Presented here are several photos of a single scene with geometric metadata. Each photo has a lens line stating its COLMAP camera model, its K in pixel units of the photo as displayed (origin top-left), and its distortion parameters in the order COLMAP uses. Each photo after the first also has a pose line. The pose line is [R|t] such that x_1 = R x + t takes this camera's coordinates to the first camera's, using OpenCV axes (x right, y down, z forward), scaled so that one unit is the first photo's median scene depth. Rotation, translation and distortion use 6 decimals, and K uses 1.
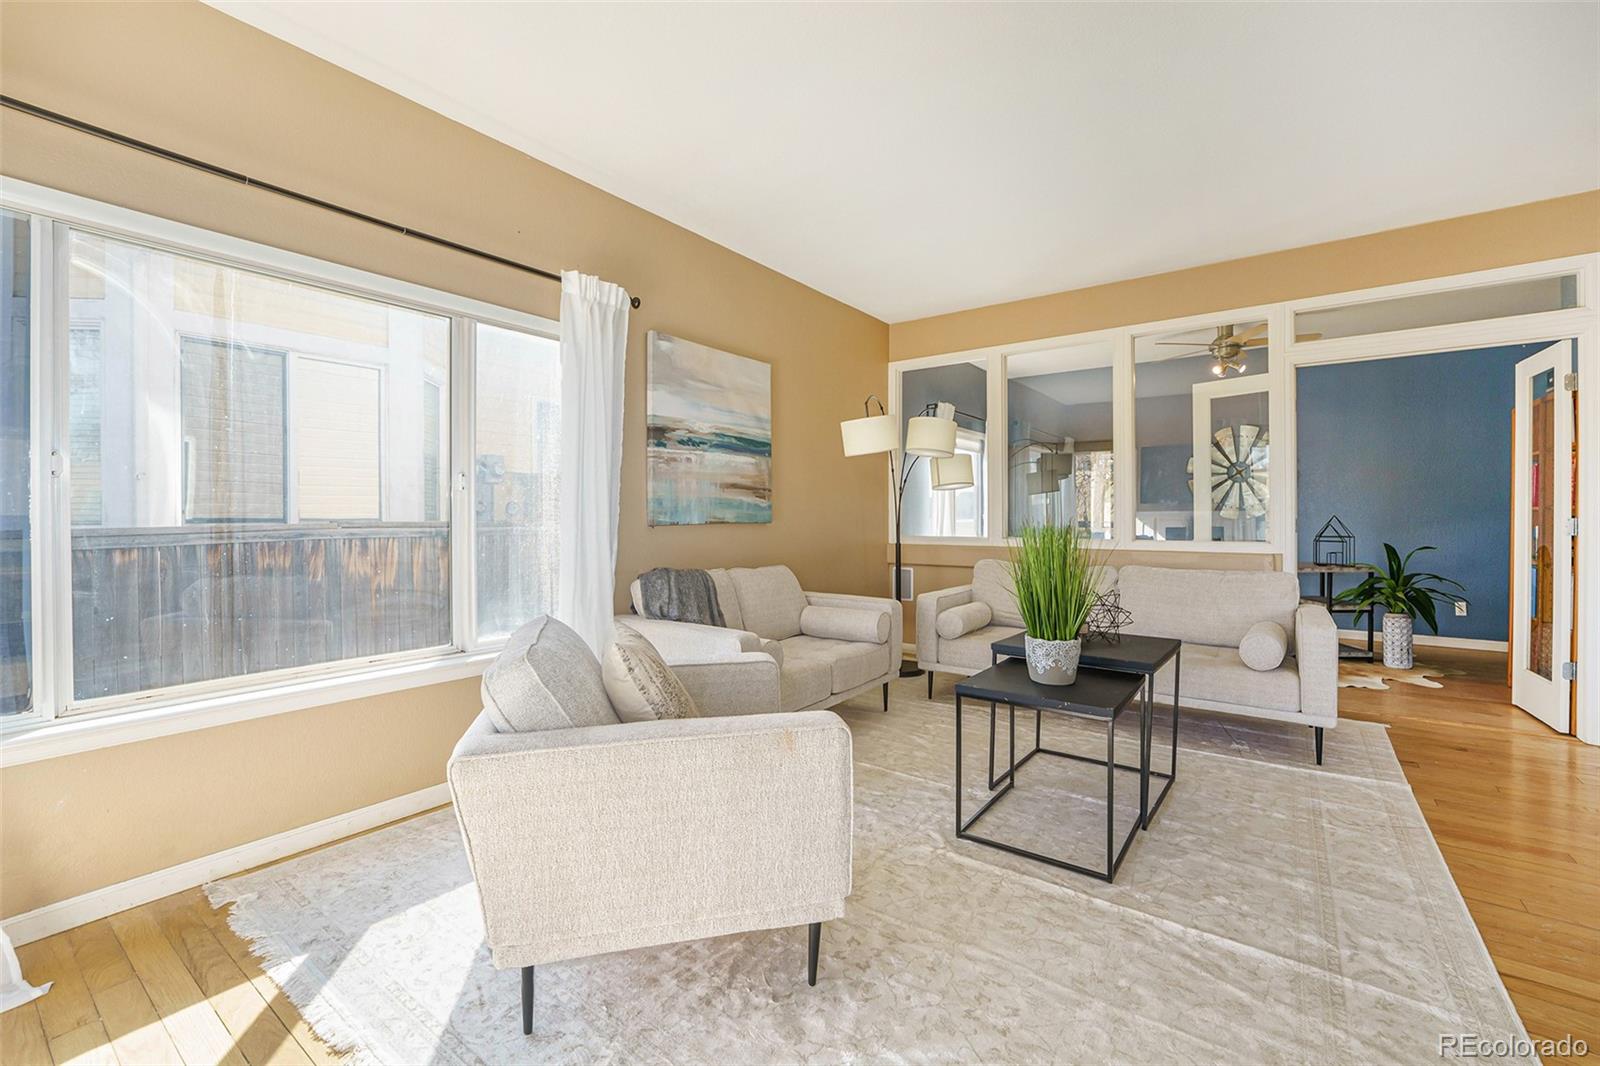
lens RADIAL K [[668.9, 0, 795.1], [0, 668.9, 514.8], [0, 0, 1]] dist [0.000479, 0.000186]
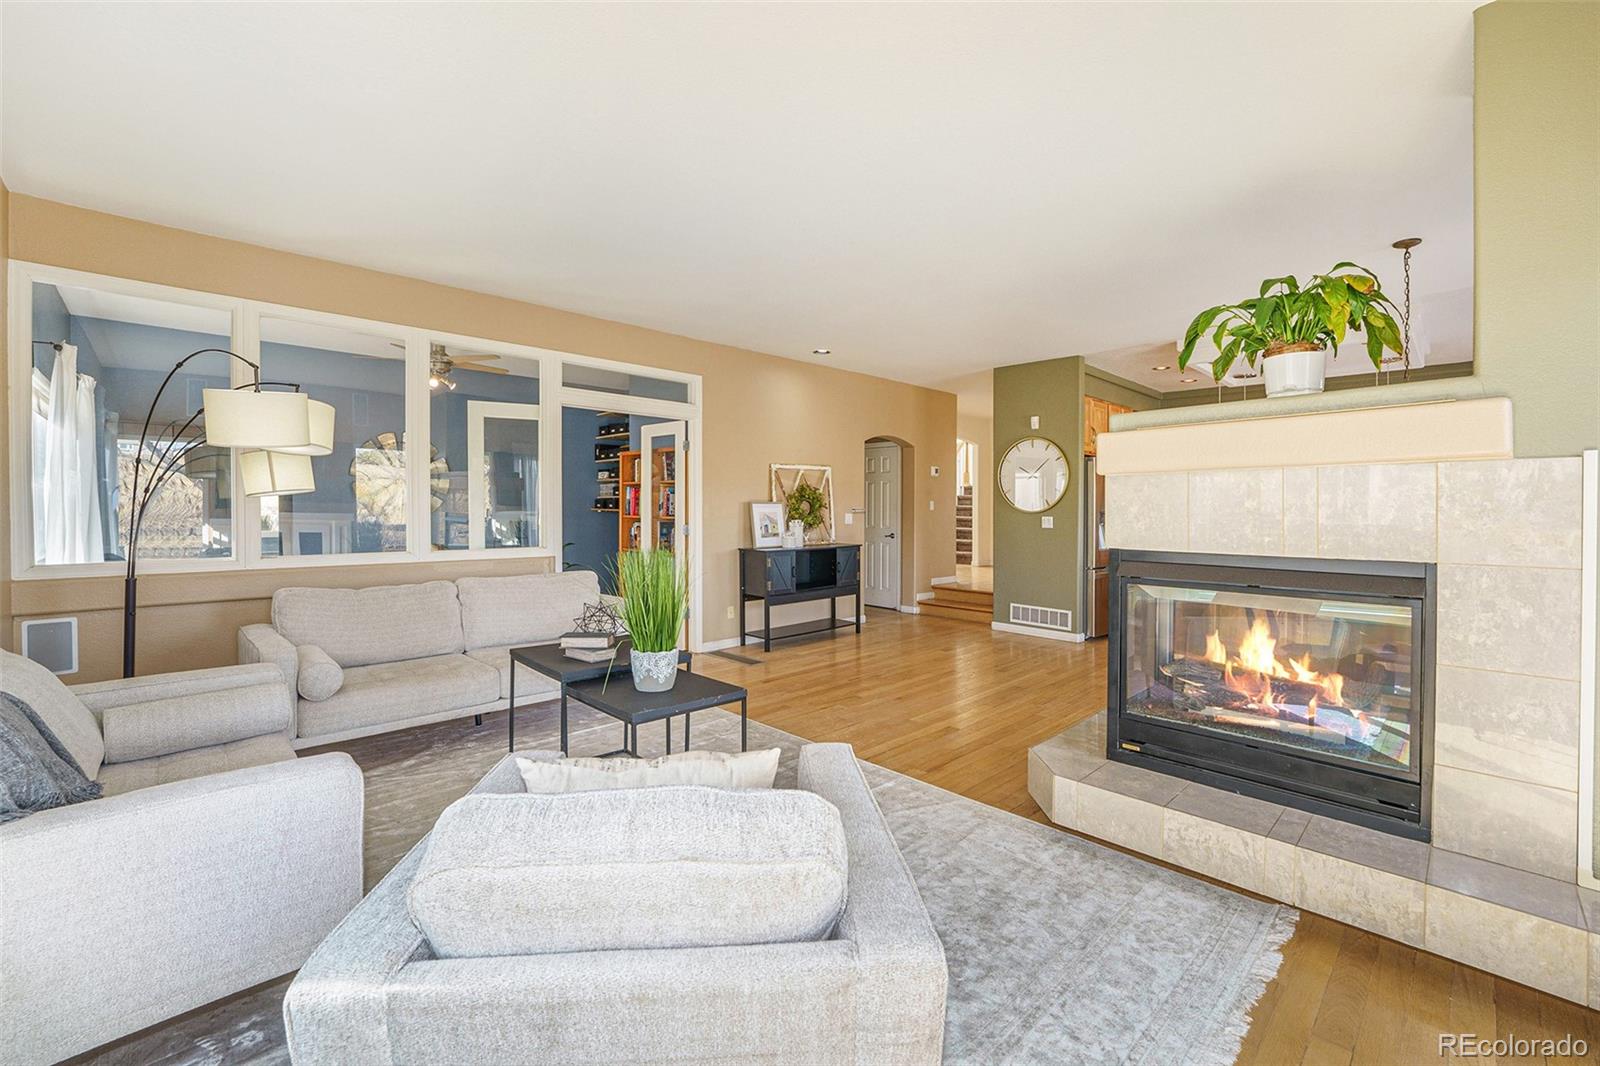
lens RADIAL K [[668.9, 0, 795.1], [0, 668.9, 514.8], [0, 0, 1]] dist [0.000479, 0.000186]
pose [[0.193906, -0.003299, 0.981015, -0.369689], [-0.004947, 0.999978, 0.004341, -0.024346], [-0.981008, -0.005695, 0.193885, 0.314301]]
